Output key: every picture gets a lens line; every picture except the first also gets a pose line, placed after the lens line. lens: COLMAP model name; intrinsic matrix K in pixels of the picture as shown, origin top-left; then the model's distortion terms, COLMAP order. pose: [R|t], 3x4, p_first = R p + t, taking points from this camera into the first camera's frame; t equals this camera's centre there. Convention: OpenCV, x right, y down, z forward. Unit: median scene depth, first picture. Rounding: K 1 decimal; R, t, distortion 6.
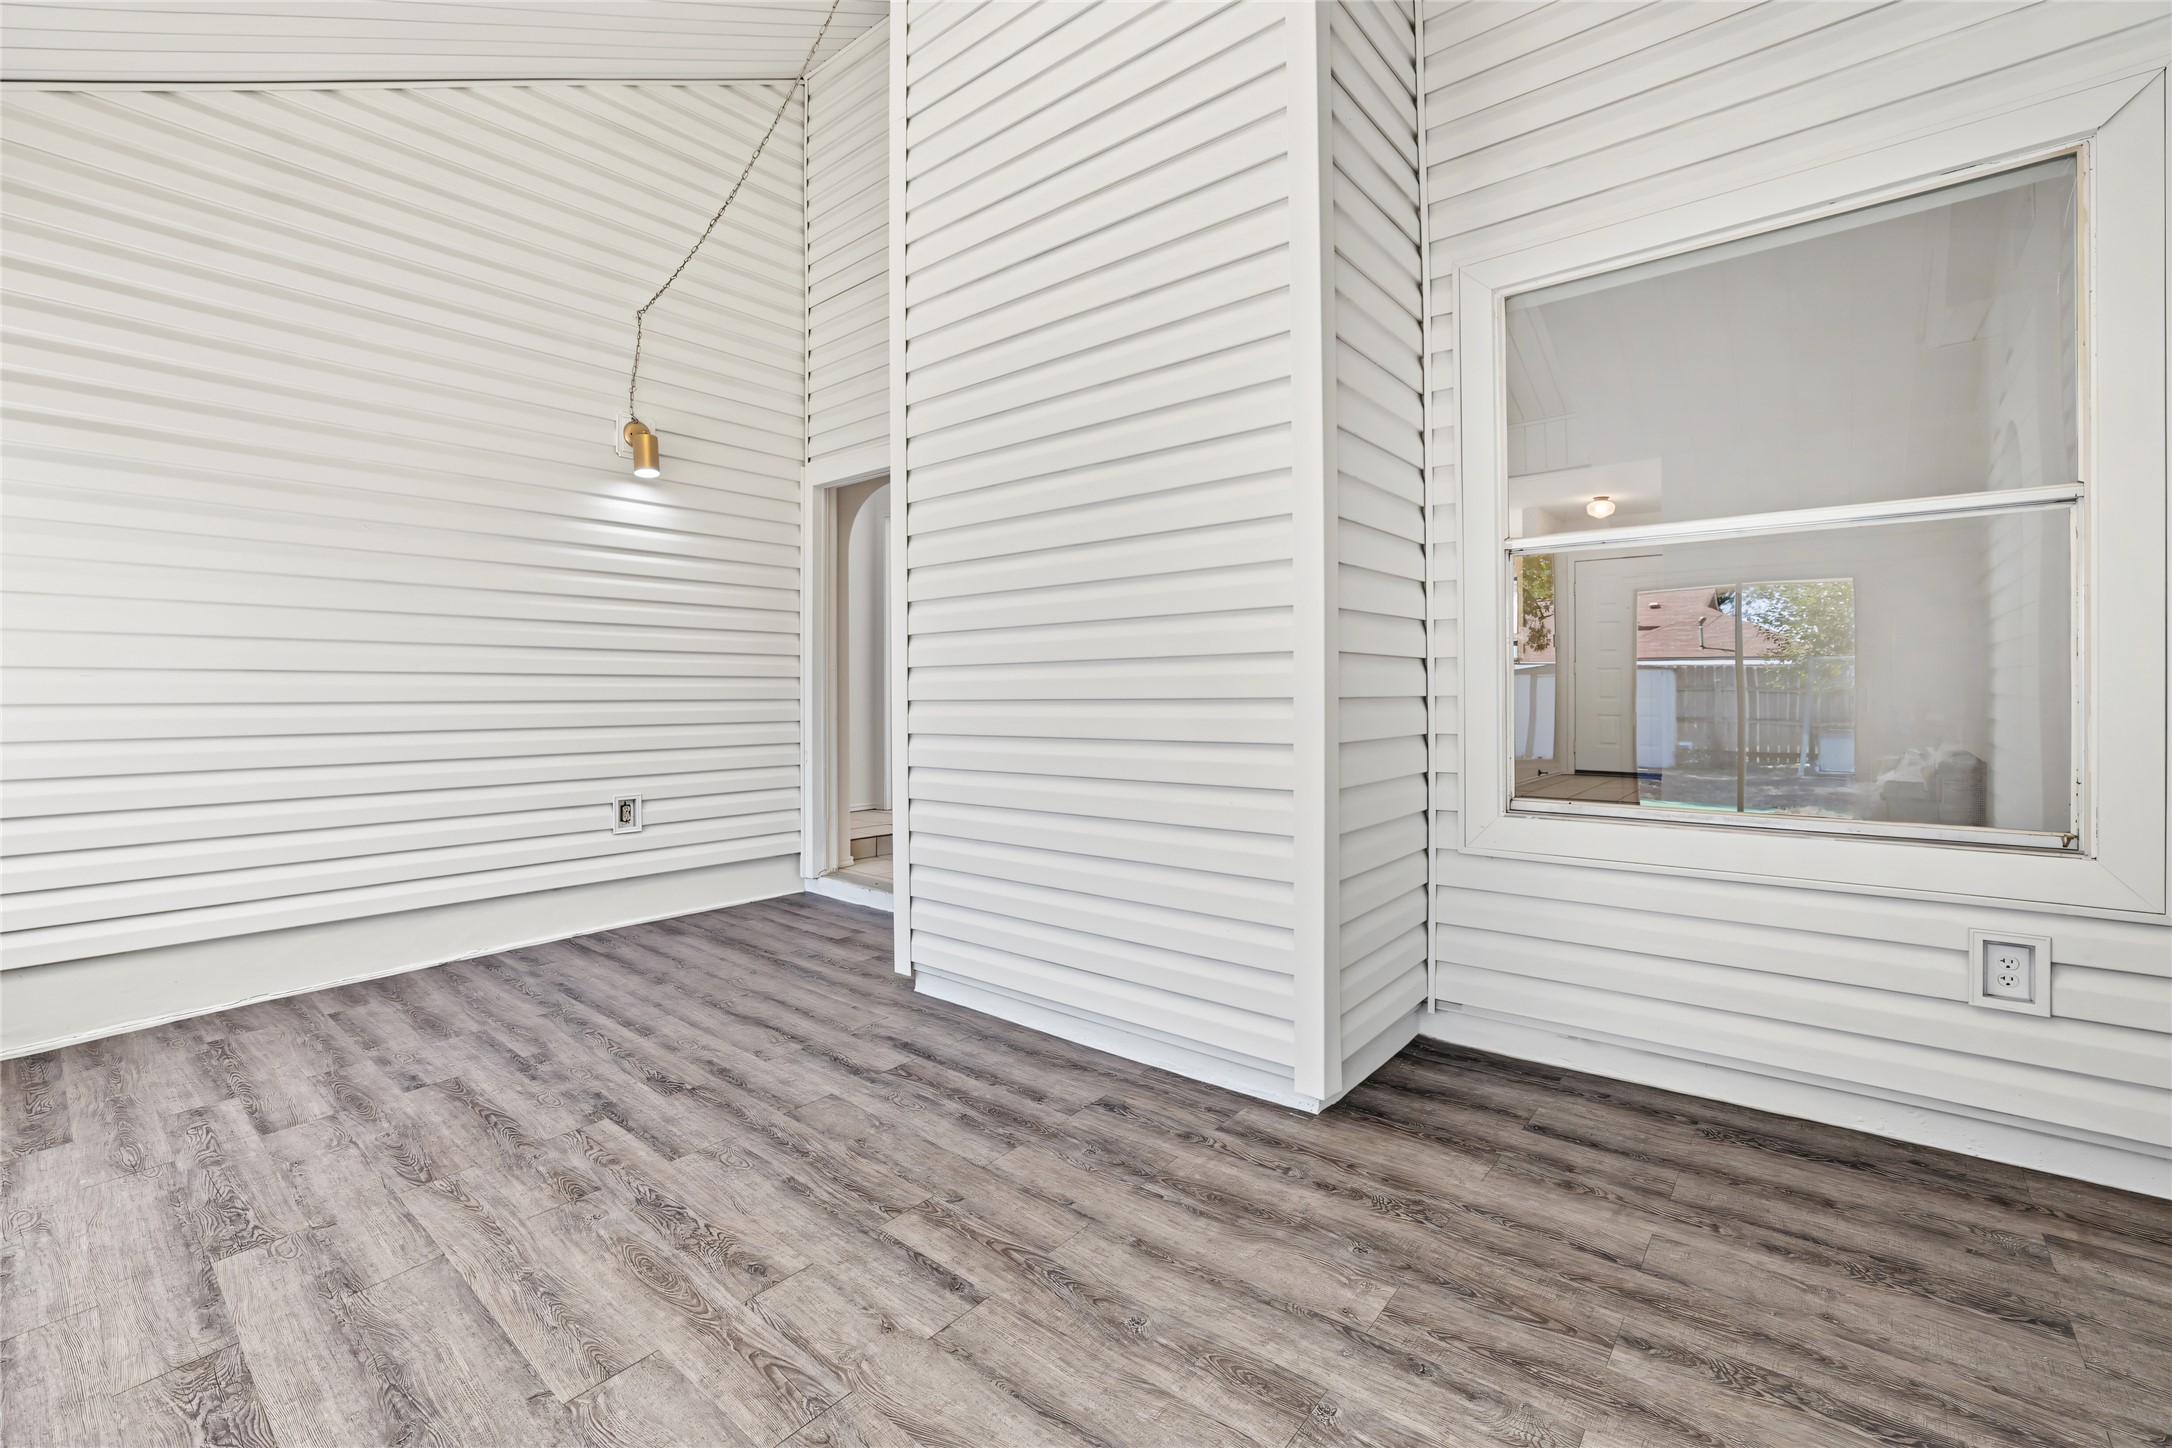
lens RADIAL K [[938.1, 0, 1081.0], [0, 938.1, 700.2], [0, 0, 1]] dist [-0.018801, 0.000121]
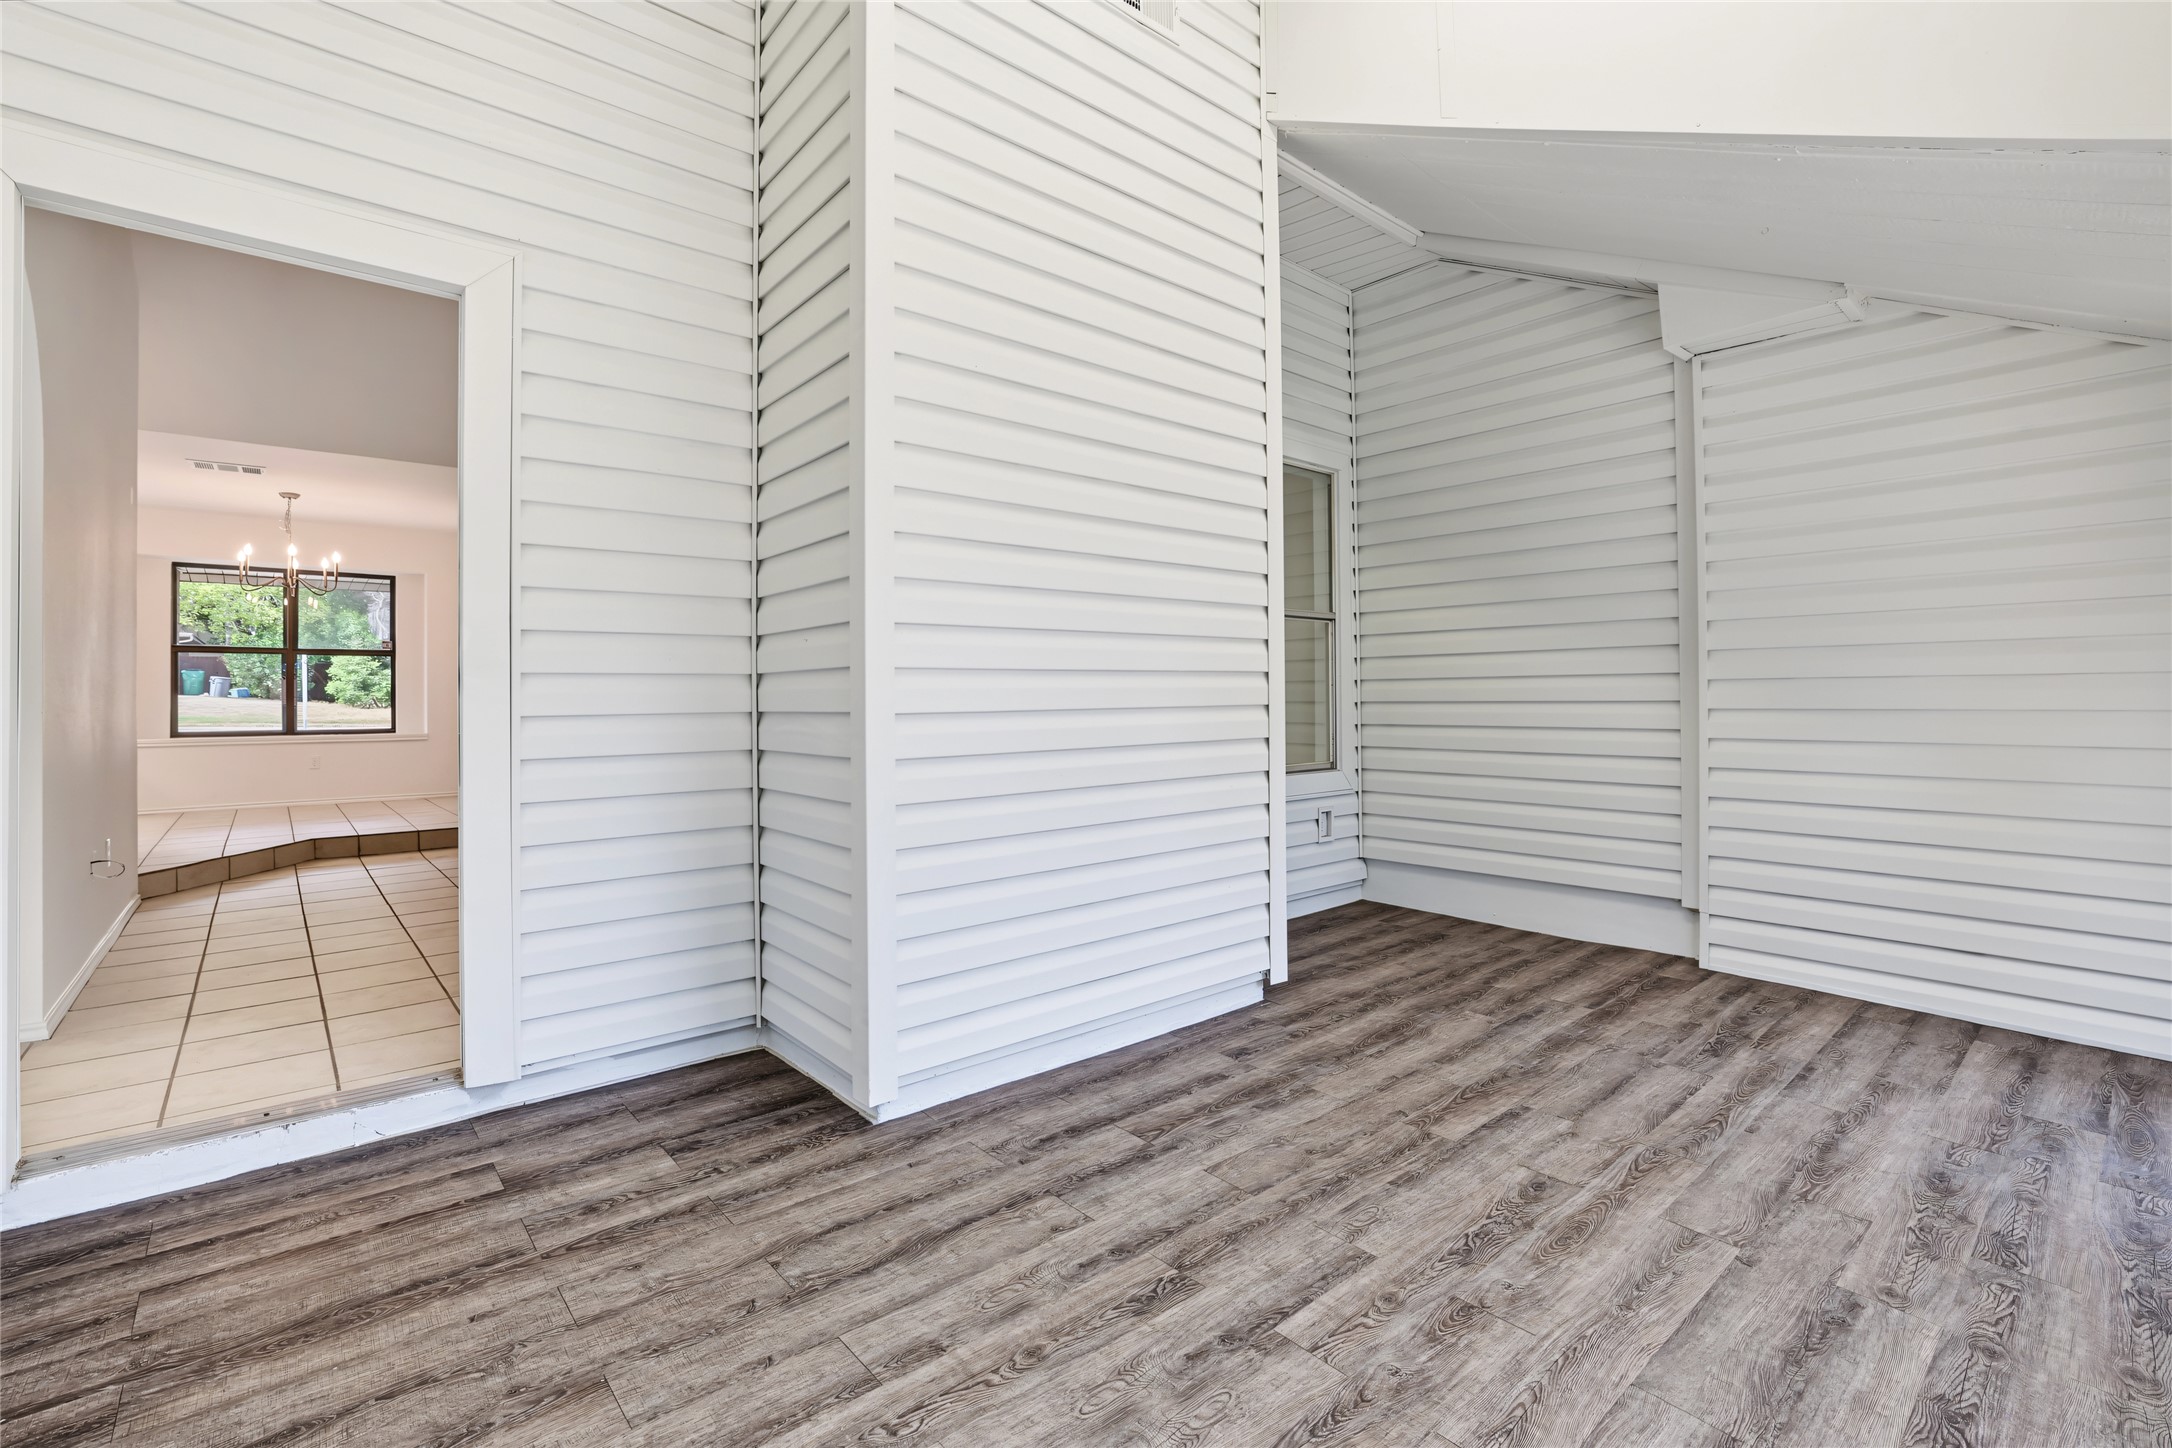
lens RADIAL K [[938.1, 0, 1081.0], [0, 938.1, 700.2], [0, 0, 1]] dist [-0.018801, 0.000121]
pose [[0.158215, 0.013072, 0.987318, -1.302918], [0.009050, 0.999851, -0.014688, -0.001238], [-0.987363, 0.011259, 0.158073, 1.106834]]
